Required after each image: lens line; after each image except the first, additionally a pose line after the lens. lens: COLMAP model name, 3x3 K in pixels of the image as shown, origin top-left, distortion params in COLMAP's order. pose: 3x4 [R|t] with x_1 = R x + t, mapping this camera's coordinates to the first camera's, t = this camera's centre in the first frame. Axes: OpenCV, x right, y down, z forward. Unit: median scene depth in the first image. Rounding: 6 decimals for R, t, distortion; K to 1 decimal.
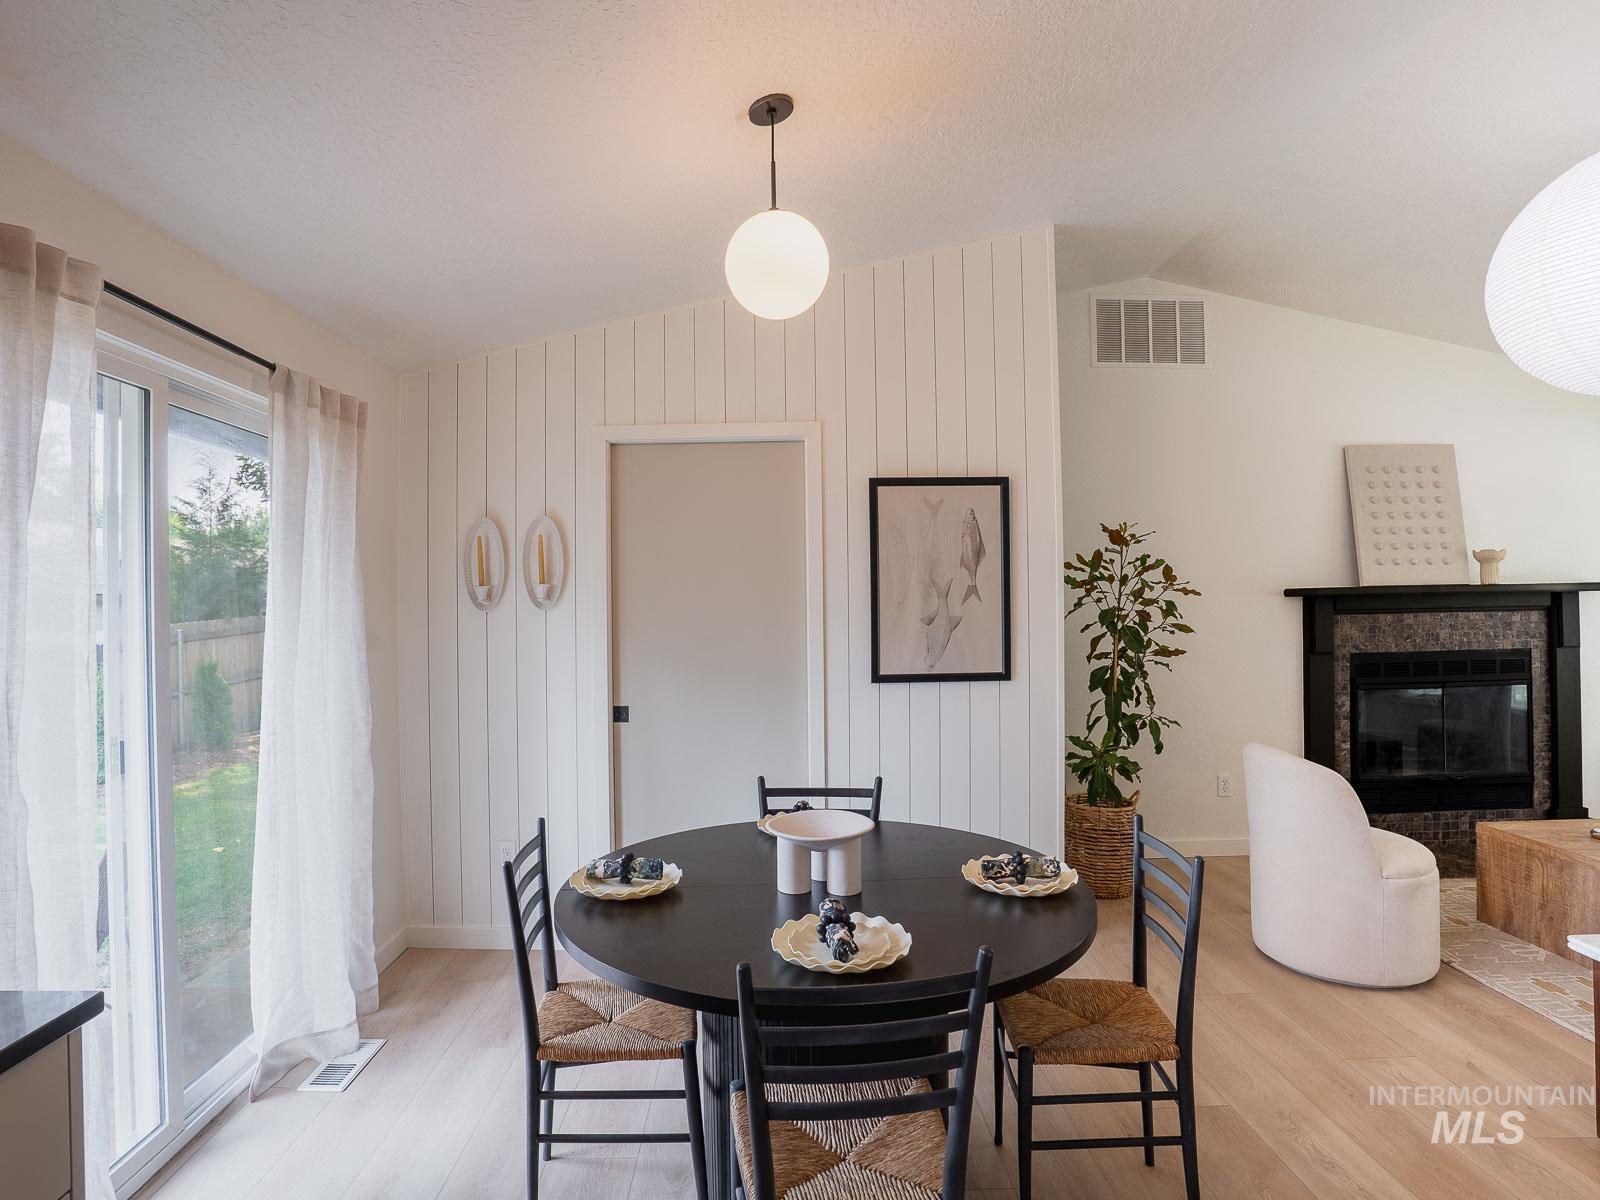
lens RADIAL K [[818.0, 0, 800.0], [0, 818.0, 600.0], [0, 0, 1]] dist [-0.071905, 0.029978]
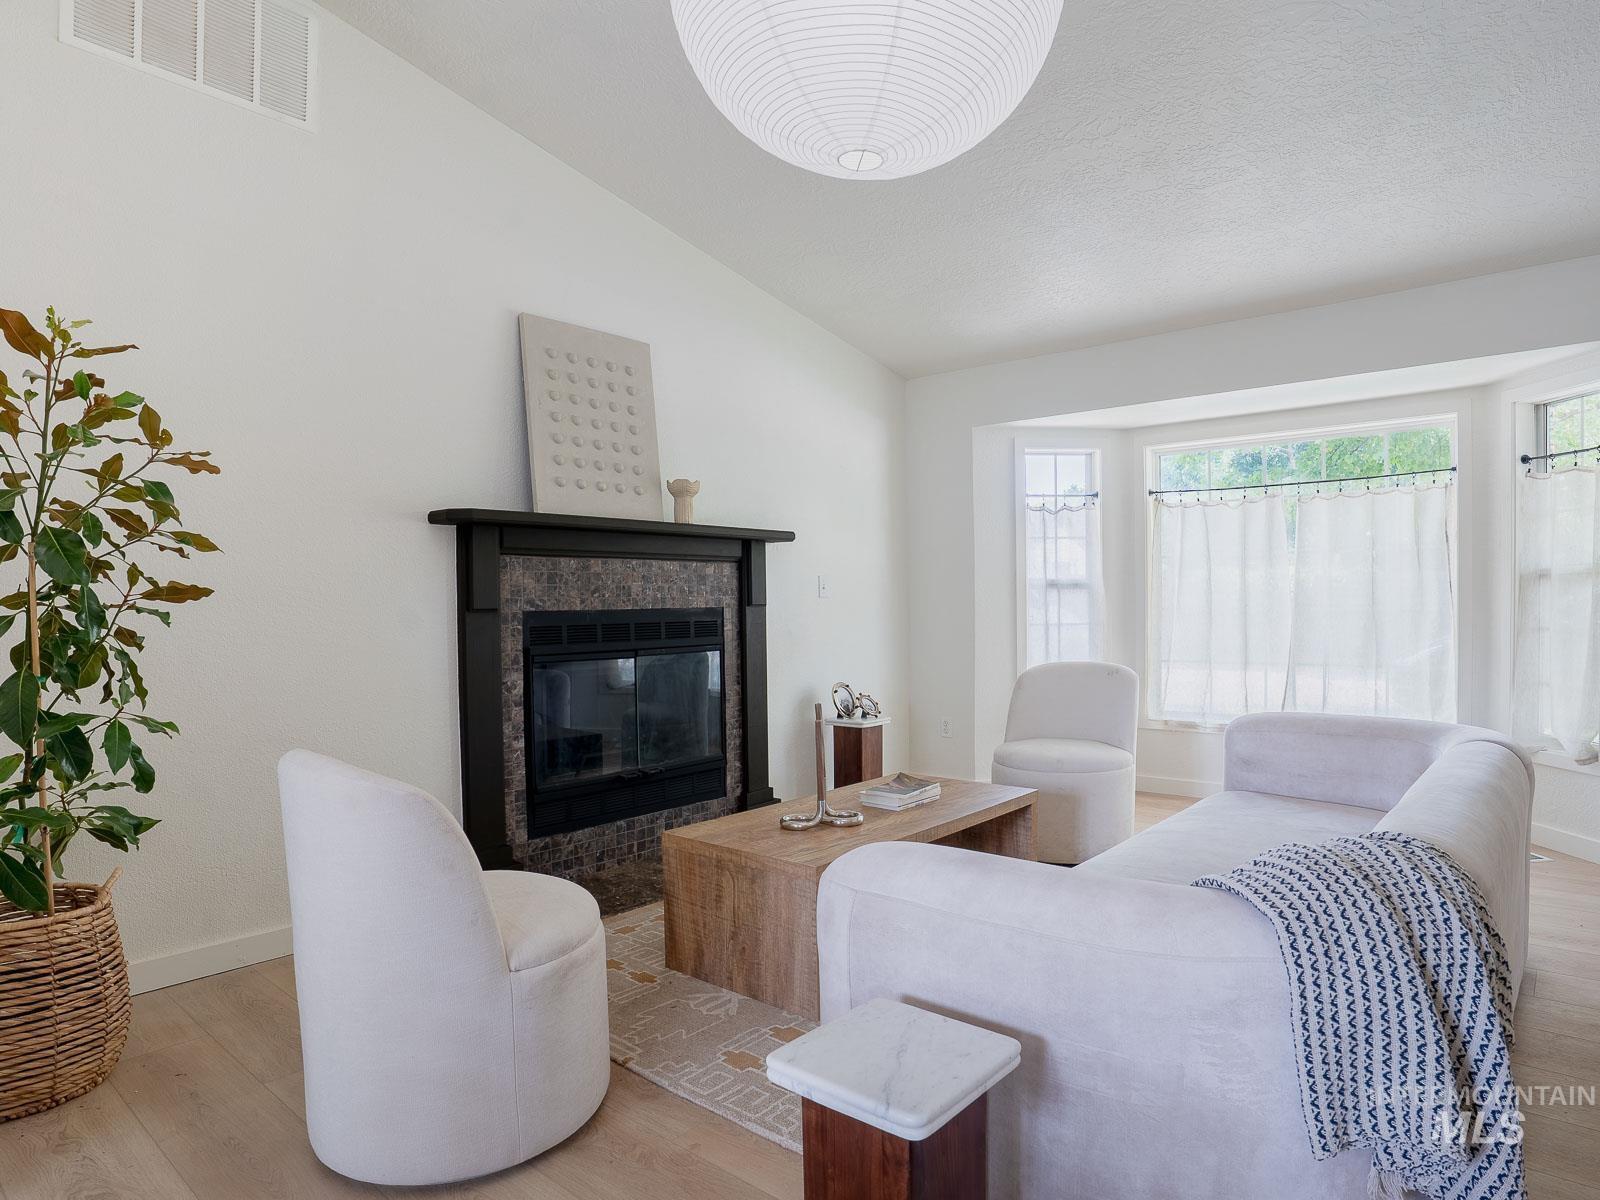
lens RADIAL K [[926.5, 0, 836.5], [0, 926.5, 630.1], [0, 0, 1]] dist [-0.103457, 0.049234]
pose [[0.648049, -0.012911, 0.761489, 0.257789], [-0.005179, 0.999758, 0.021359, 0.064654], [-0.761581, -0.017785, 0.647826, 0.269158]]
